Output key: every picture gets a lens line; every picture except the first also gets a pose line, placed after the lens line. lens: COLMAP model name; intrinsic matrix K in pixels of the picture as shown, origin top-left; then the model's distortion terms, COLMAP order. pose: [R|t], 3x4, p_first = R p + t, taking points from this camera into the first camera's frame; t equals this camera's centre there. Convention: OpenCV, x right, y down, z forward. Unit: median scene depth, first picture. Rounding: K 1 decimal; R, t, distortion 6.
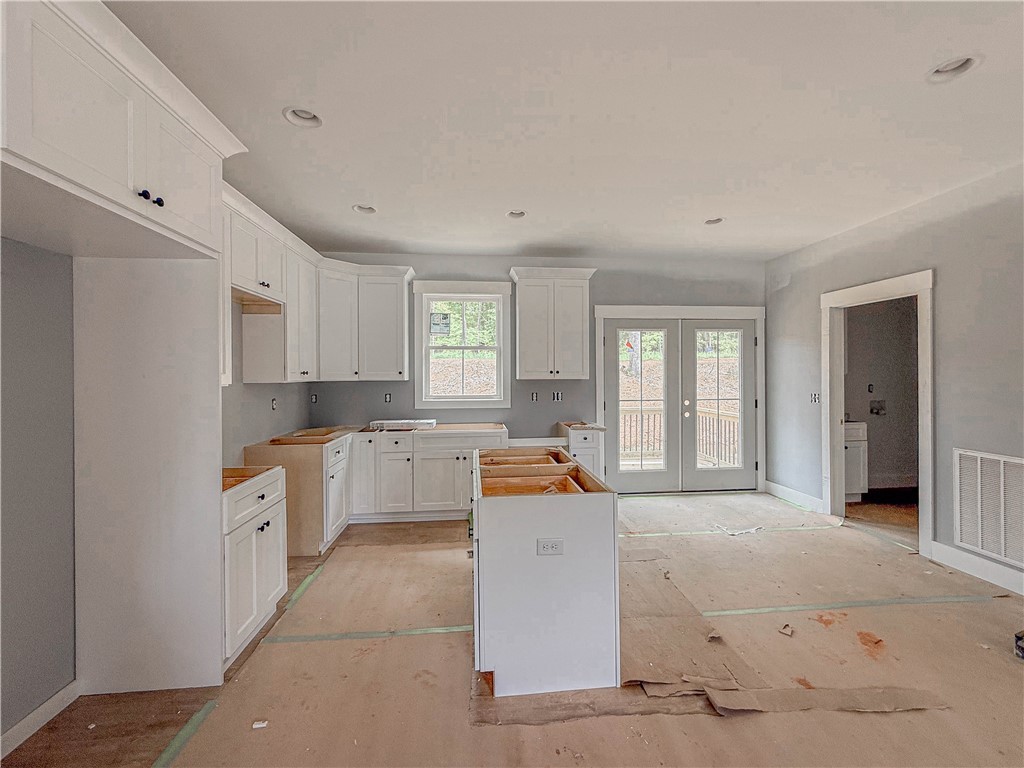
lens RADIAL K [[422.9, 0, 513.0], [0, 422.9, 379.8], [0, 0, 1]] dist [-0.001016, -0.000344]
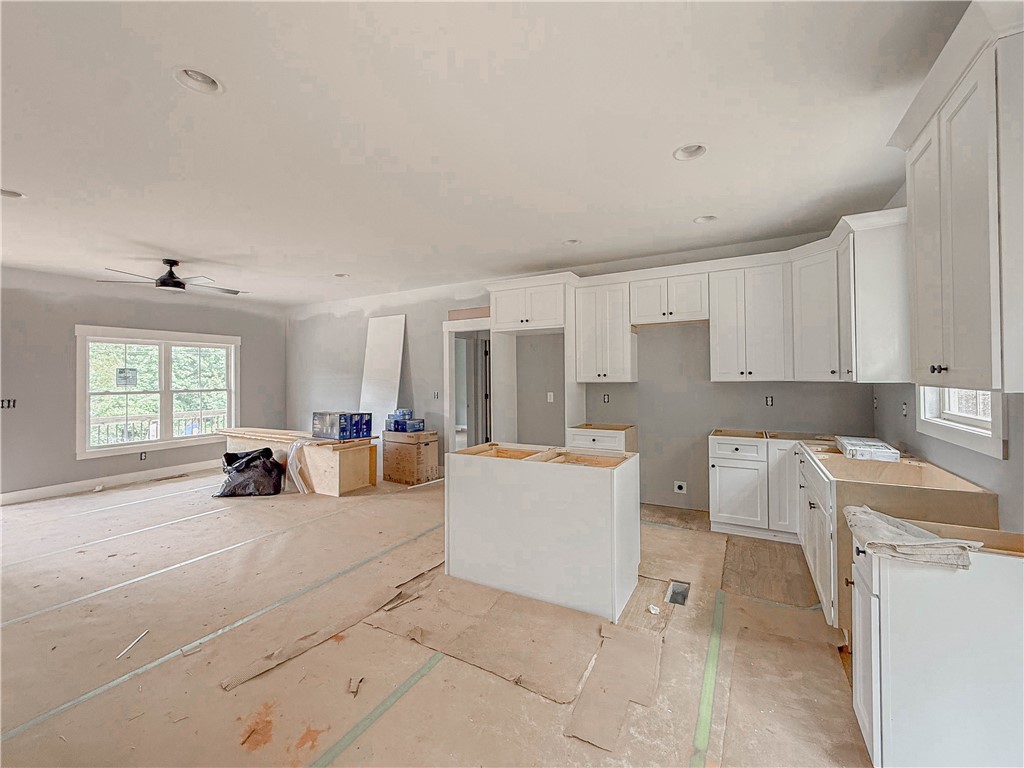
lens RADIAL K [[422.9, 0, 512.4], [0, 422.9, 377.4], [0, 0, 1]] dist [-0.001016, -0.000344]
pose [[-0.565715, 0.010542, -0.824534, 0.585431], [0.000423, 0.999922, 0.012495, -0.014477], [0.824601, 0.006720, -0.565675, 0.874091]]
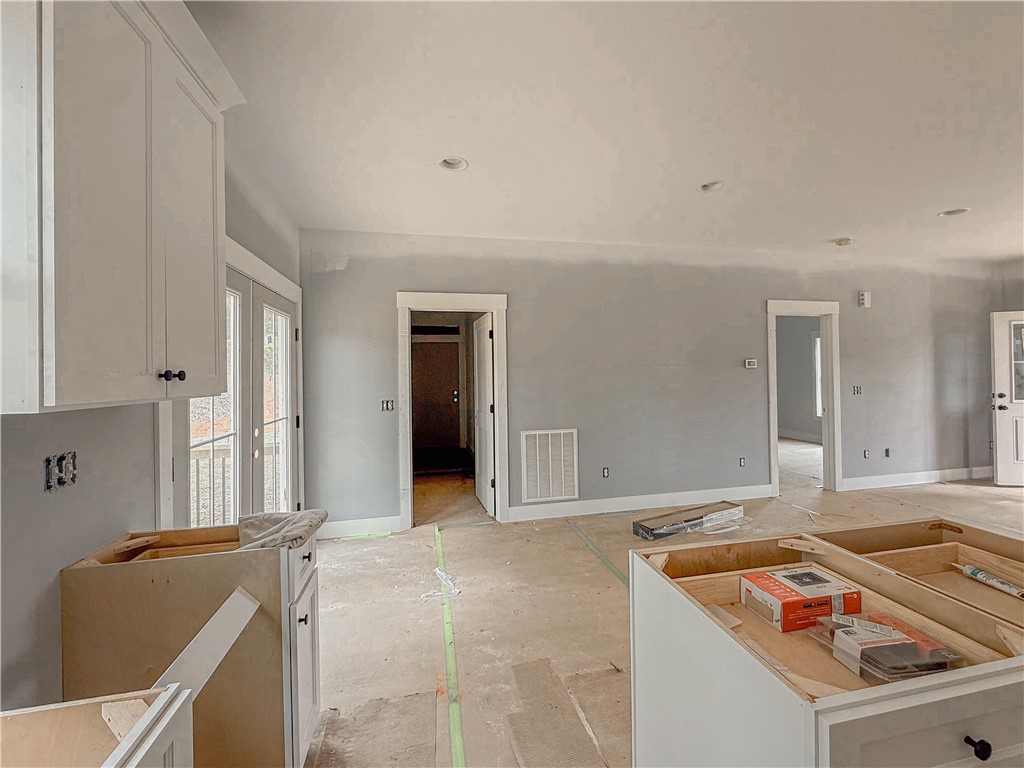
lens RADIAL K [[422.9, 0, 513.9], [0, 422.9, 374.1], [0, 0, 1]] dist [-0.001016, -0.000344]
pose [[-0.115261, 0.007747, 0.993305, -0.193988], [0.030923, 0.999513, -0.004208, -0.010375], [-0.992854, 0.030231, -0.115444, 0.786977]]
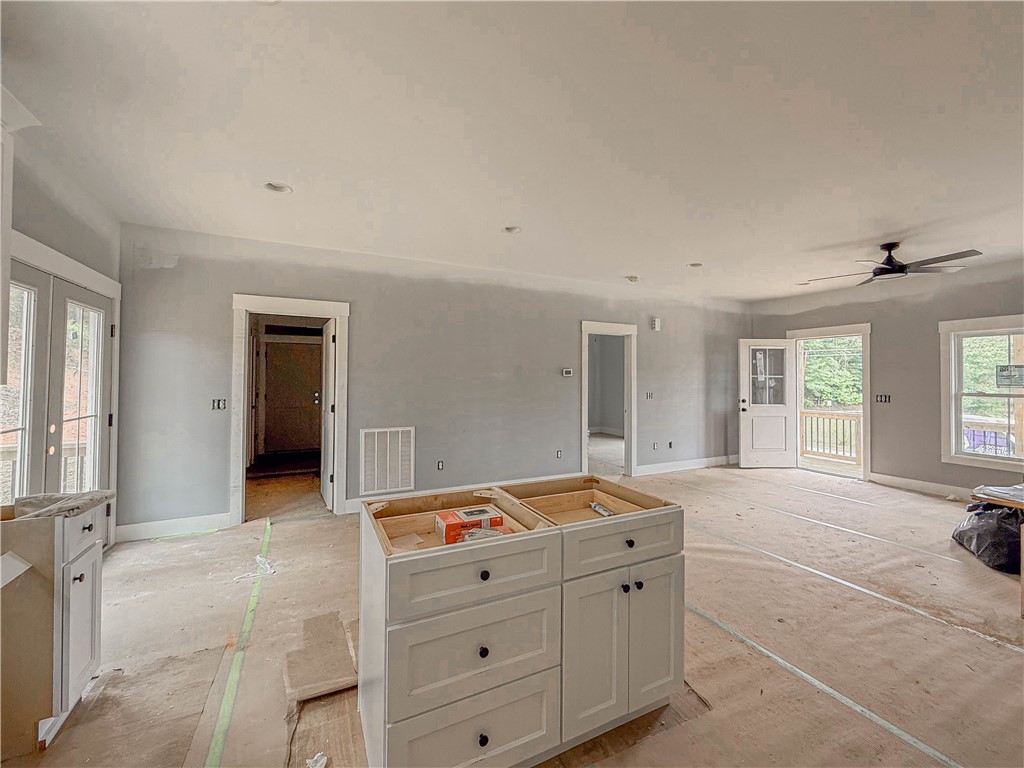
lens RADIAL K [[422.9, 0, 514.5], [0, 422.9, 373.1], [0, 0, 1]] dist [-0.001016, -0.000344]
pose [[-0.358282, 0.016529, 0.933467, -0.344865], [0.010063, 0.999854, -0.013843, -0.004934], [-0.933559, 0.004434, -0.358396, 0.688292]]
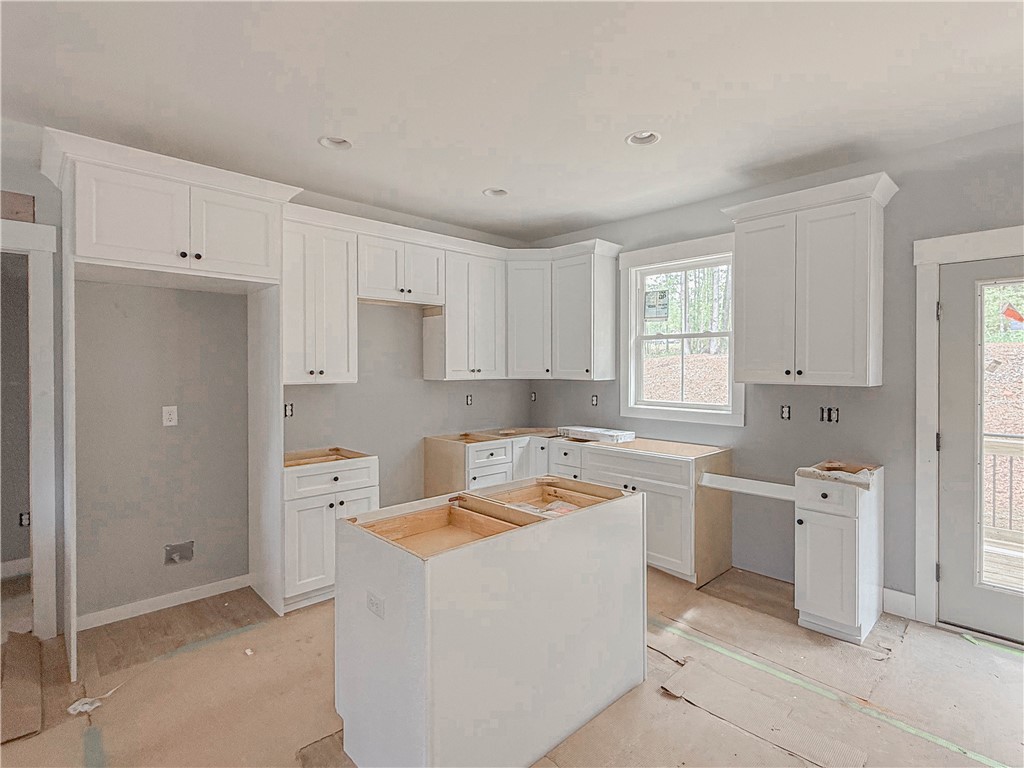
lens RADIAL K [[510.0, 0, 511.9], [0, 510.0, 378.1], [0, 0, 1]] dist [-0.002892, 0.000367]
pose [[0.613843, 0.023030, -0.789092, 0.400190], [-0.015145, 0.999734, 0.017397, -0.016182], [0.789283, 0.001272, 0.614029, 0.255284]]
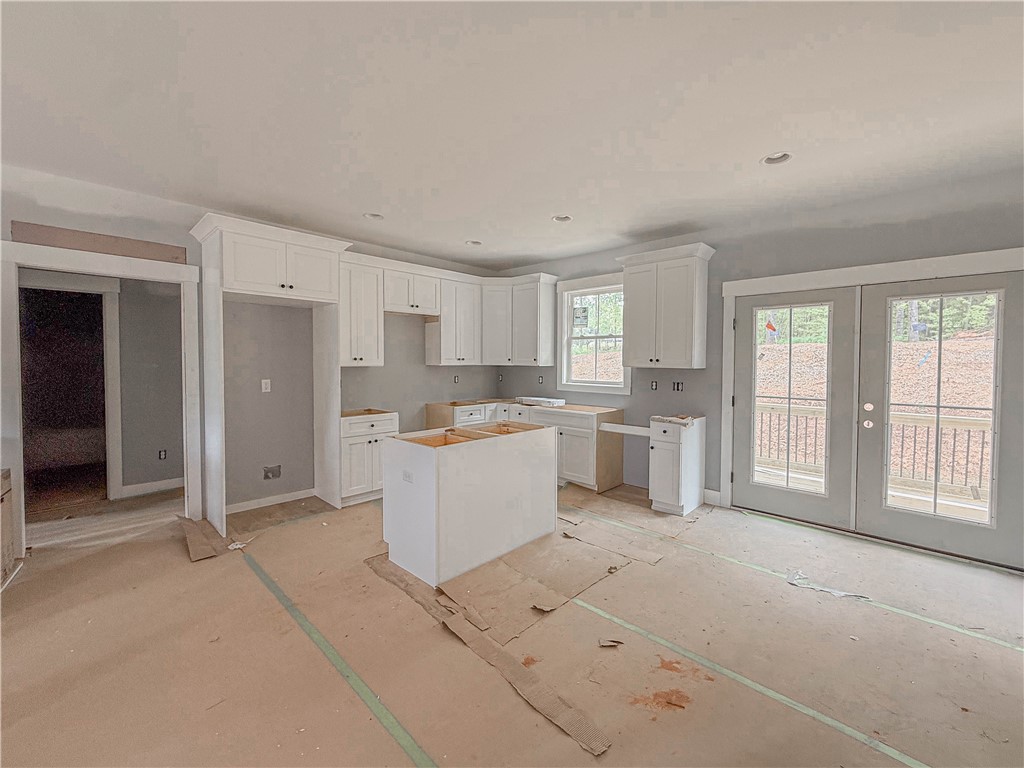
lens RADIAL K [[422.9, 0, 512.5], [0, 422.9, 379.9], [0, 0, 1]] dist [-0.001016, -0.000344]
pose [[0.652225, 0.044435, -0.756721, 0.597112], [-0.020617, 0.998951, 0.040890, -0.006288], [0.757745, -0.011068, 0.652457, 0.125080]]
